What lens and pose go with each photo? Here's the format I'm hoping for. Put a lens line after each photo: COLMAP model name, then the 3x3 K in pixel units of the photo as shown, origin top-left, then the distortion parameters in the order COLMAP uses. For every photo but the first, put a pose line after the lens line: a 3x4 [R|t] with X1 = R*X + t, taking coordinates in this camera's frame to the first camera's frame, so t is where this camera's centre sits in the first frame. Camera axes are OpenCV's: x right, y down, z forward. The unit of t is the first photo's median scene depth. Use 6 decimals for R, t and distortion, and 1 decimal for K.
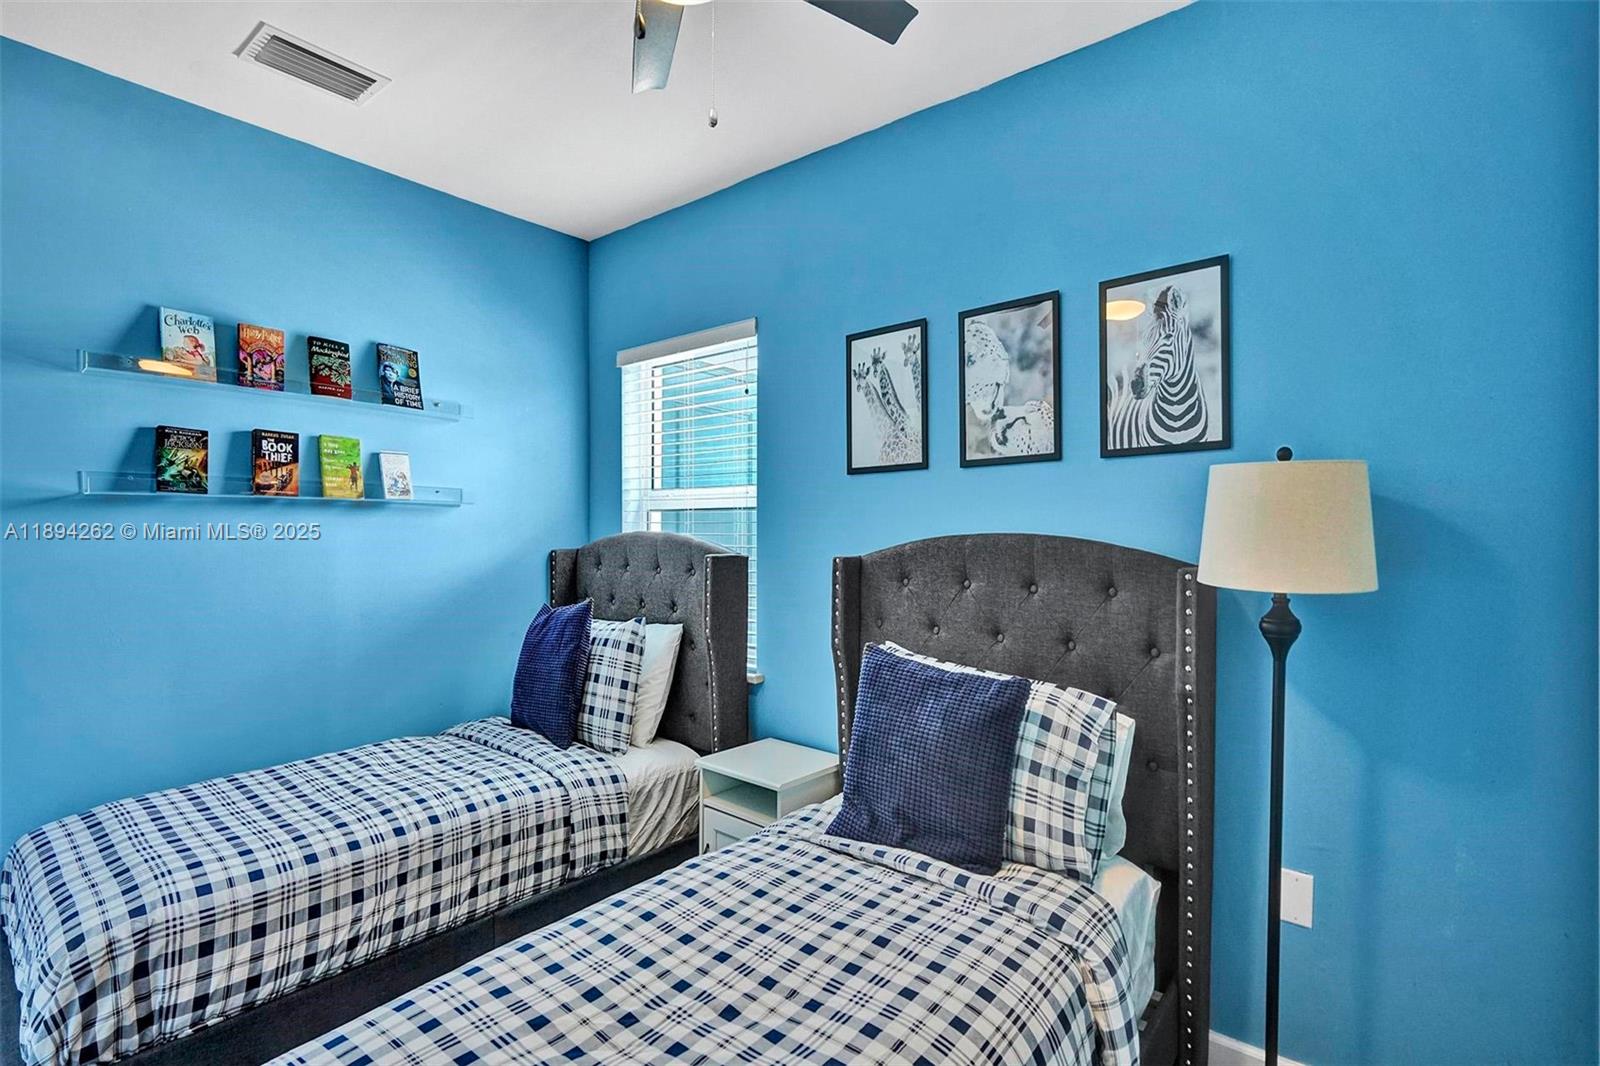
lens RADIAL K [[733.1, 0, 804.9], [0, 733.1, 532.6], [0, 0, 1]] dist [-0.005108, 0.002570]
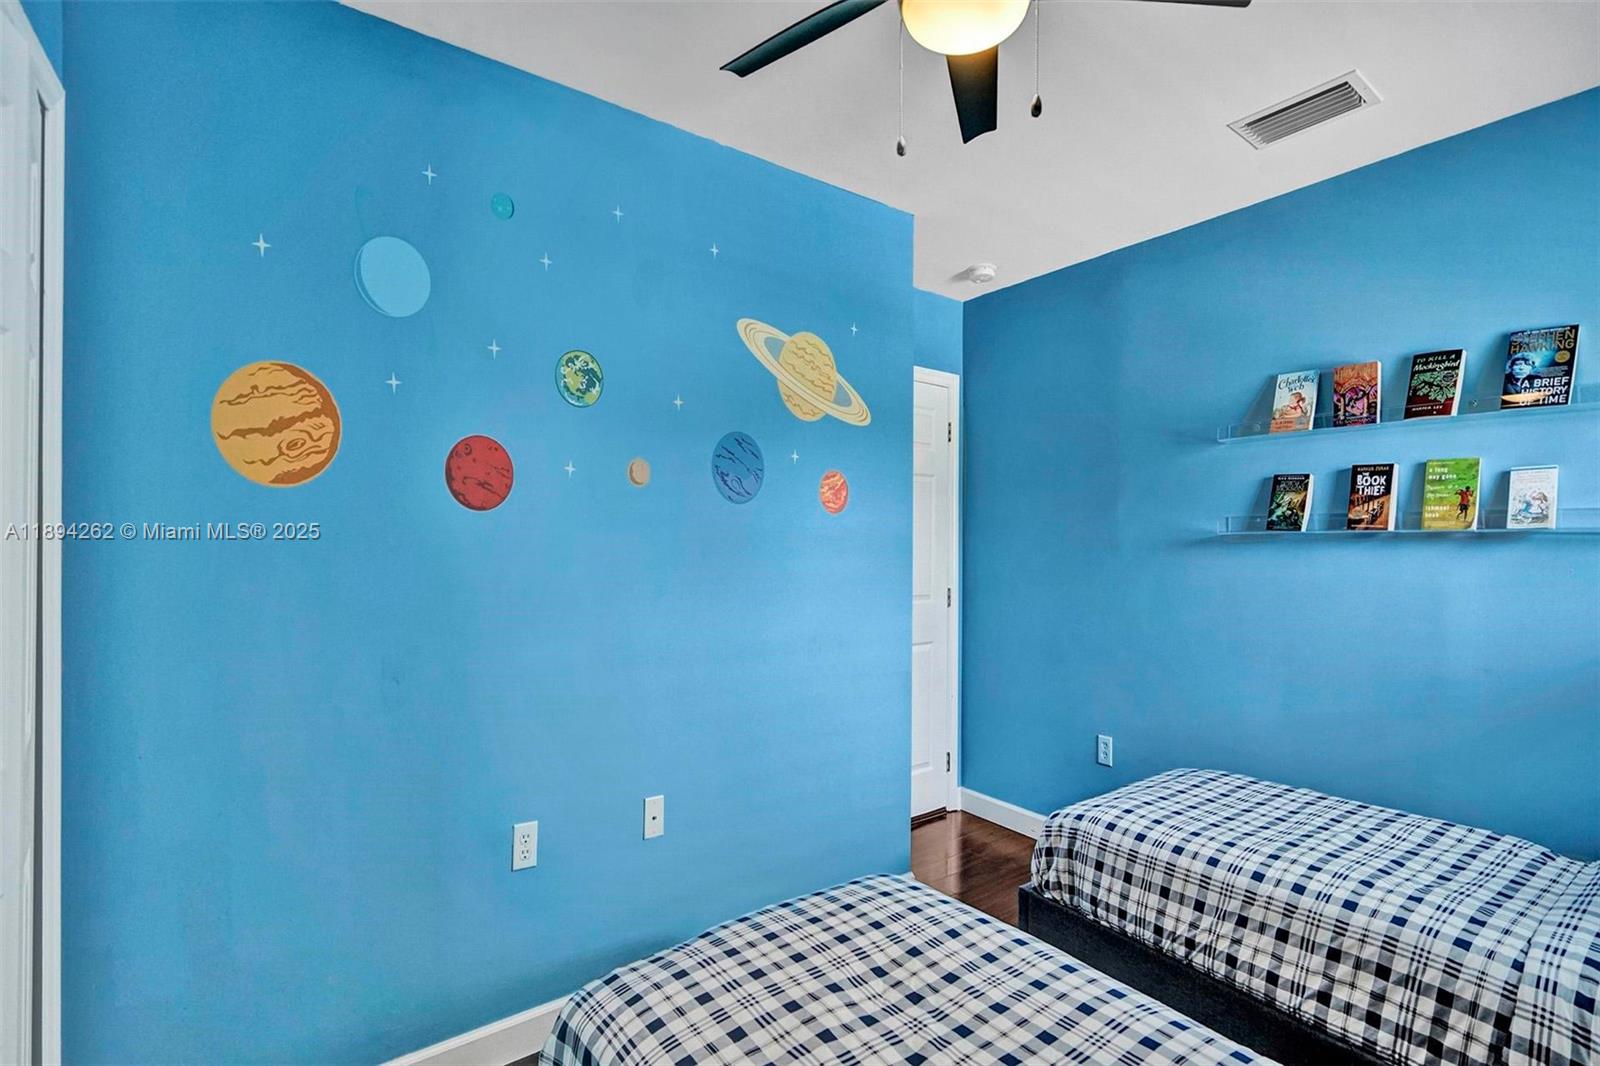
lens RADIAL K [[733.1, 0, 808.9], [0, 733.1, 542.9], [0, 0, 1]] dist [-0.005108, 0.002570]
pose [[-0.250699, -0.006258, -0.968045, 0.624645], [-0.014401, 0.999893, -0.002734, -0.028275], [0.967958, 0.013255, -0.250762, 0.761108]]
